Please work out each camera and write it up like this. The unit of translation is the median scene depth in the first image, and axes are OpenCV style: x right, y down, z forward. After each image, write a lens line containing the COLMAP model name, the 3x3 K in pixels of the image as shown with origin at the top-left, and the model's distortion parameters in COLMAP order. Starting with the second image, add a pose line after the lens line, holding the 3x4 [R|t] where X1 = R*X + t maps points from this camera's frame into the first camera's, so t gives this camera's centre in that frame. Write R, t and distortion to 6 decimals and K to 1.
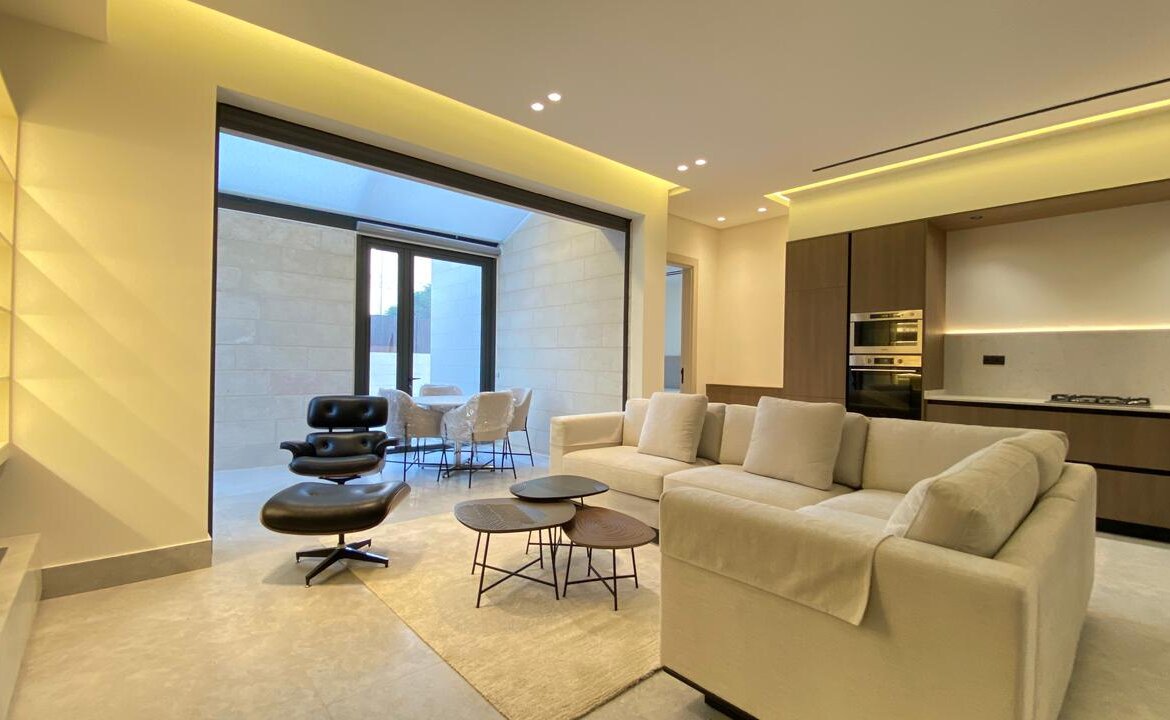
lens RADIAL K [[504.3, 0, 585.0], [0, 504.3, 360.0], [0, 0, 1]] dist [-0.000237, -0.018432]
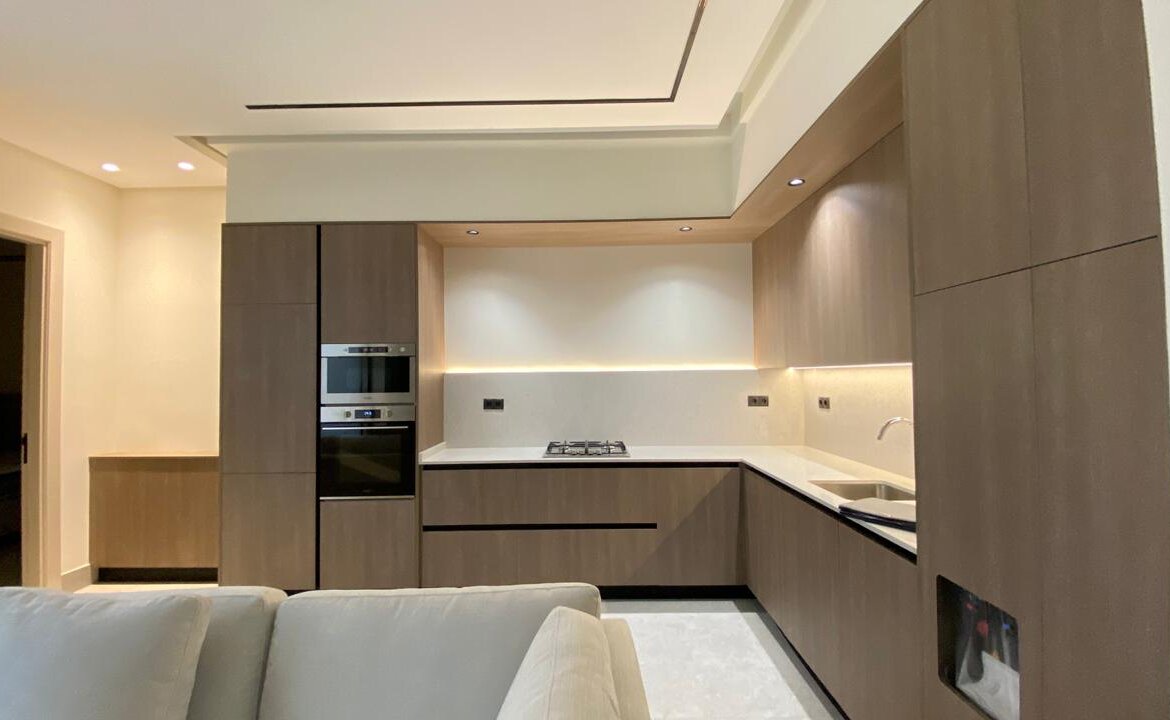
lens RADIAL K [[511.8, 0, 581.2], [0, 511.8, 371.3], [0, 0, 1]] dist [-0.001057, -0.000136]
pose [[0.658851, -0.002463, 0.752270, 0.241832], [0.018691, 0.999740, -0.013097, -0.040983], [-0.752041, 0.022690, 0.658725, 0.290234]]
